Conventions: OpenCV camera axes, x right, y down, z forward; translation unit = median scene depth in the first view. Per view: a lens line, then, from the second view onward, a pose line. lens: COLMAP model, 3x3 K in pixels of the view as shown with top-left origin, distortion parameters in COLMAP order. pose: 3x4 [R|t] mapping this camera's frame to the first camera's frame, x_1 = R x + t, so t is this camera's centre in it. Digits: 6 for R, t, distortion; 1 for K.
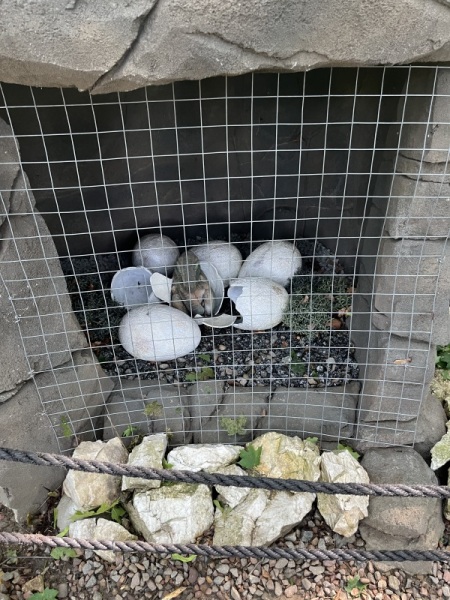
lens RADIAL K [[448.2, 0, 225.0], [0, 448.2, 300.0], [0, 0, 1]] dist [-0.002165, -0.015348]
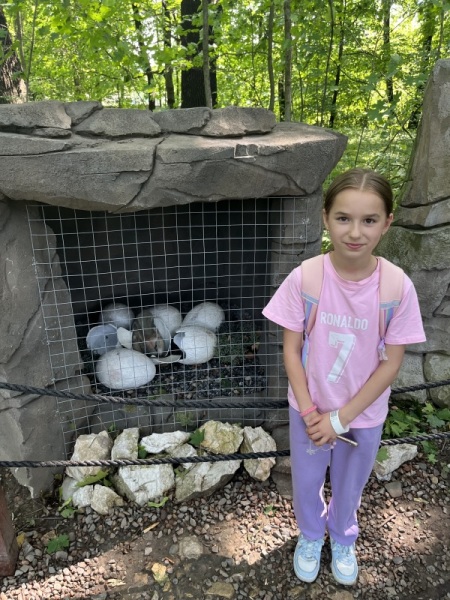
lens RADIAL K [[448.2, 0, 225.0], [0, 448.2, 300.0], [0, 0, 1]] dist [-0.002165, -0.015348]
pose [[0.986711, -0.034898, 0.158692, -0.077058], [0.066083, 0.978429, -0.195728, 0.213838], [-0.148438, 0.203614, 0.967733, -0.575802]]
